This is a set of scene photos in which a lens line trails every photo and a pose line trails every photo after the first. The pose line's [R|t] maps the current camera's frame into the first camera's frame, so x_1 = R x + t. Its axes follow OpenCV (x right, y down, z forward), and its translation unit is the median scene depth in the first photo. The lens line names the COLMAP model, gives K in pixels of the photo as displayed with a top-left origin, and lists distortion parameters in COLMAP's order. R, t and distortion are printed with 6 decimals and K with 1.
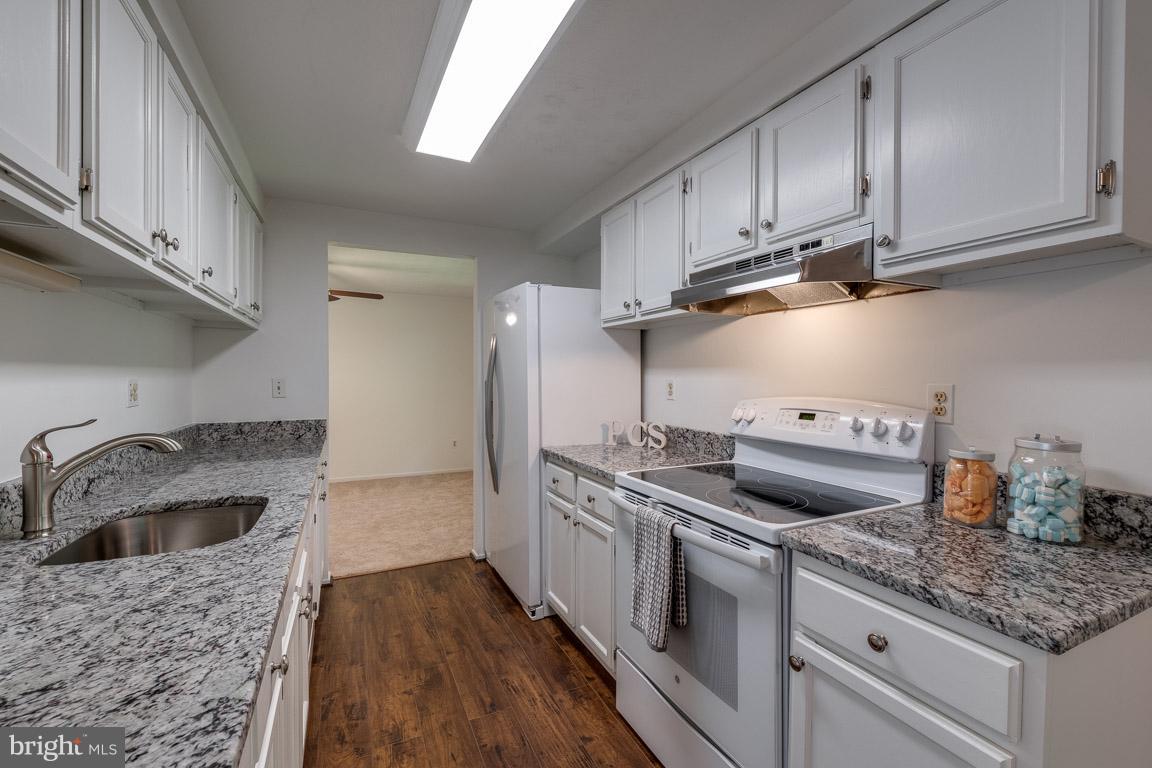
lens RADIAL K [[495.5, 0, 581.3], [0, 495.5, 380.5], [0, 0, 1]] dist [-0.000557, -0.000259]
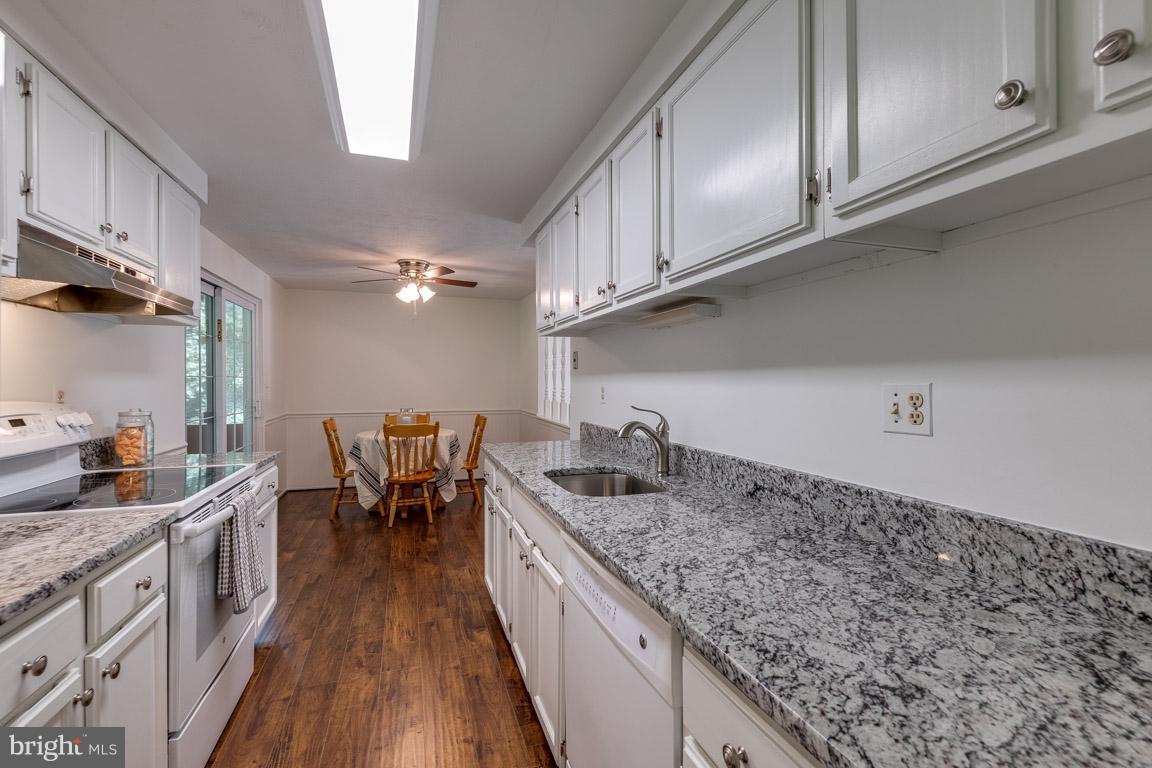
lens RADIAL K [[495.5, 0, 581.3], [0, 495.5, 380.5], [0, 0, 1]] dist [-0.000557, -0.000259]
pose [[-0.993753, -0.001846, 0.111589, -0.501977], [-0.001421, 0.999991, 0.003885, -0.012354], [-0.111596, 0.003702, -0.993747, 1.287396]]
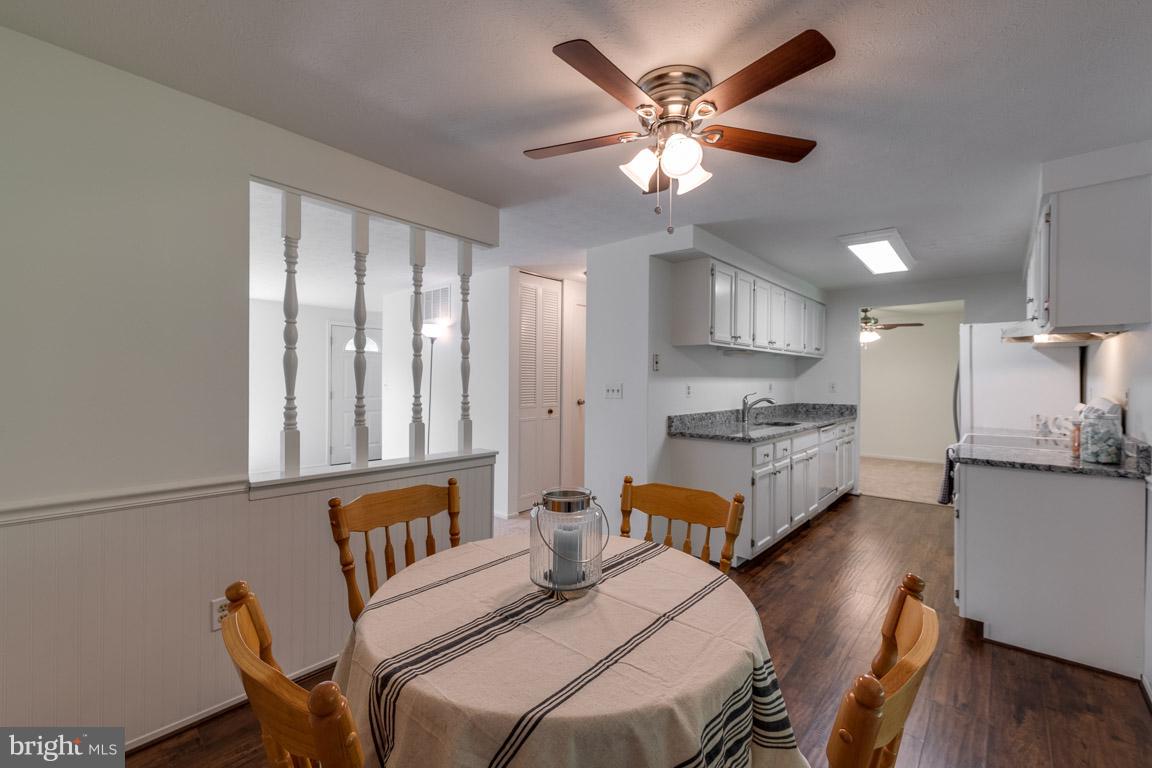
lens RADIAL K [[495.5, 0, 581.3], [0, 495.5, 380.5], [0, 0, 1]] dist [-0.000557, -0.000259]
pose [[0.405030, 0.001618, -0.914302, 0.856113], [-0.010430, 0.999942, -0.002851, 0.003802], [0.914244, 0.010691, 0.405023, -0.775972]]
